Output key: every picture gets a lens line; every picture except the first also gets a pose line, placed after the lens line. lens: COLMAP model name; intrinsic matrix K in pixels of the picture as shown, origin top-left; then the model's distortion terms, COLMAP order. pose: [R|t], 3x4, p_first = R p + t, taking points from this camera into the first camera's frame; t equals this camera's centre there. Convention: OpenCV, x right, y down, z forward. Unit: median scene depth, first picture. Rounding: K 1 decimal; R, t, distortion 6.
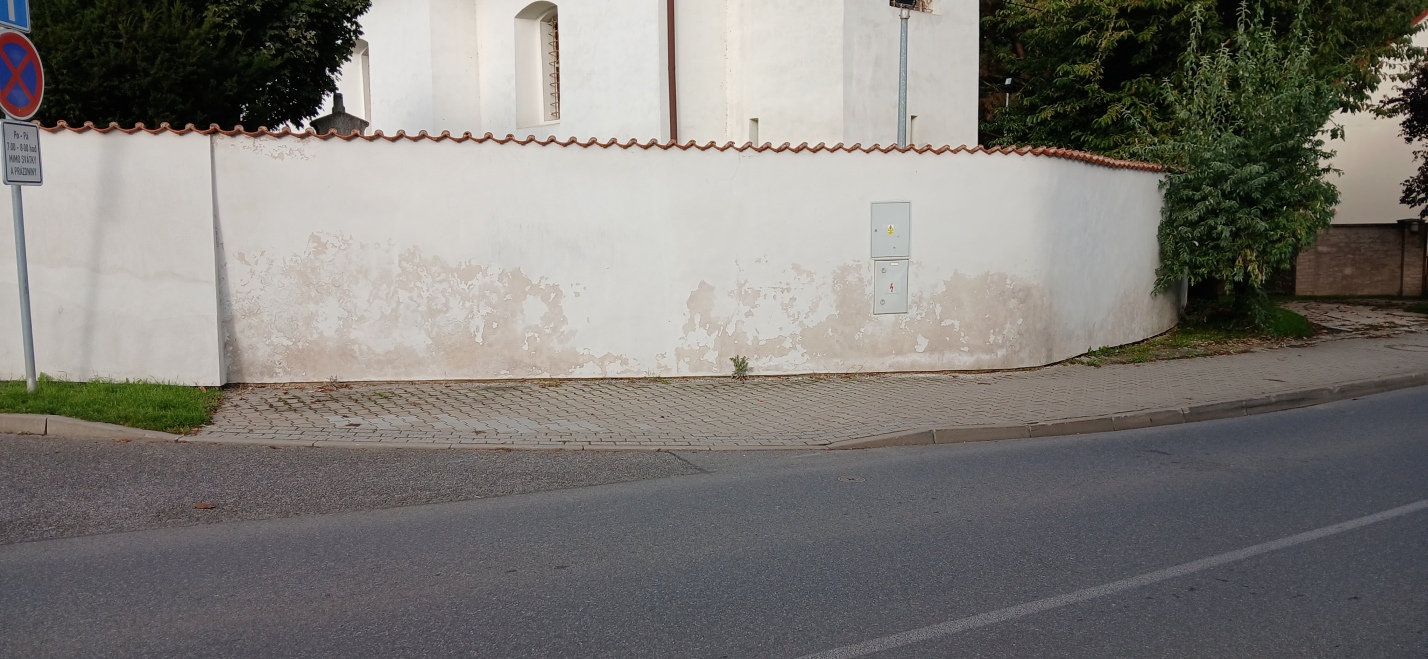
lens RADIAL K [[1086.4, 0, 711.9], [0, 1086.4, 338.7], [0, 0, 1]] dist [0.084080, -0.180278]
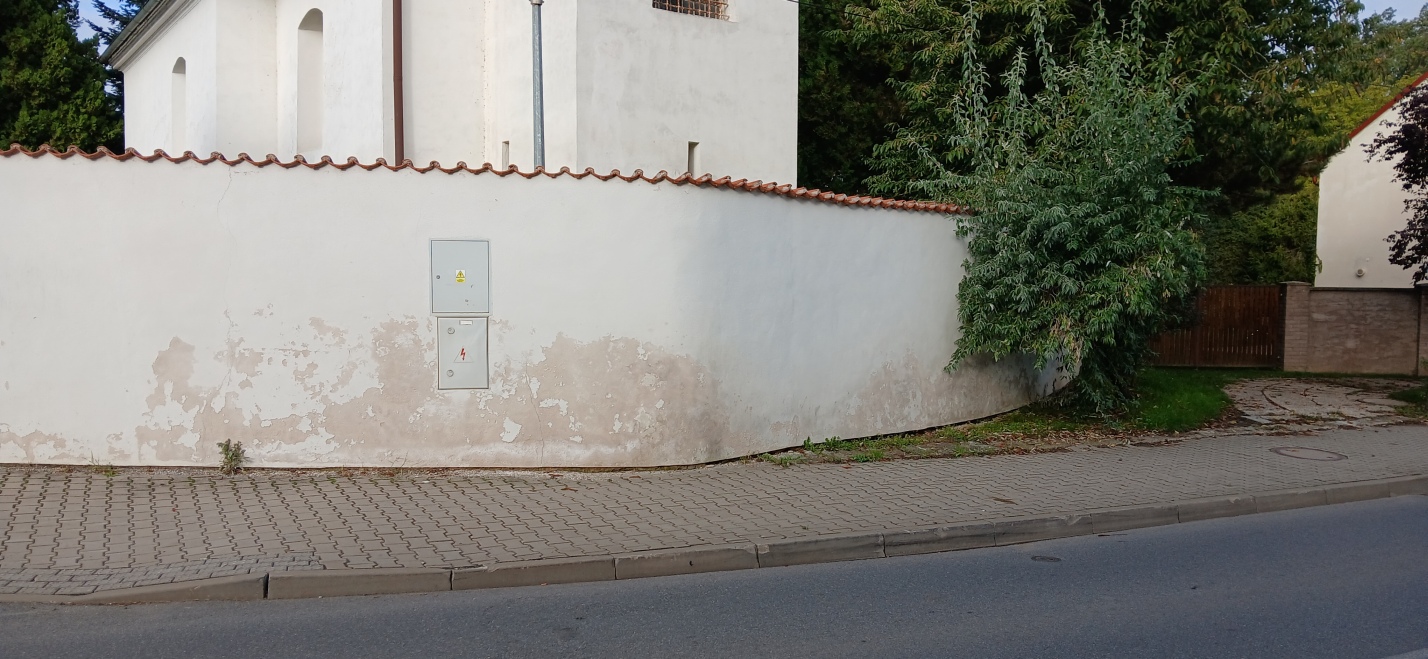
lens RADIAL K [[1095.3, 0, 704.3], [0, 1095.3, 336.3], [0, 0, 1]] dist [0.140263, -0.308527]
pose [[0.994838, 0.030679, -0.096725, 0.411474], [-0.034991, 0.998453, -0.043206, -0.033100], [0.095250, 0.046367, 0.994373, 0.272587]]
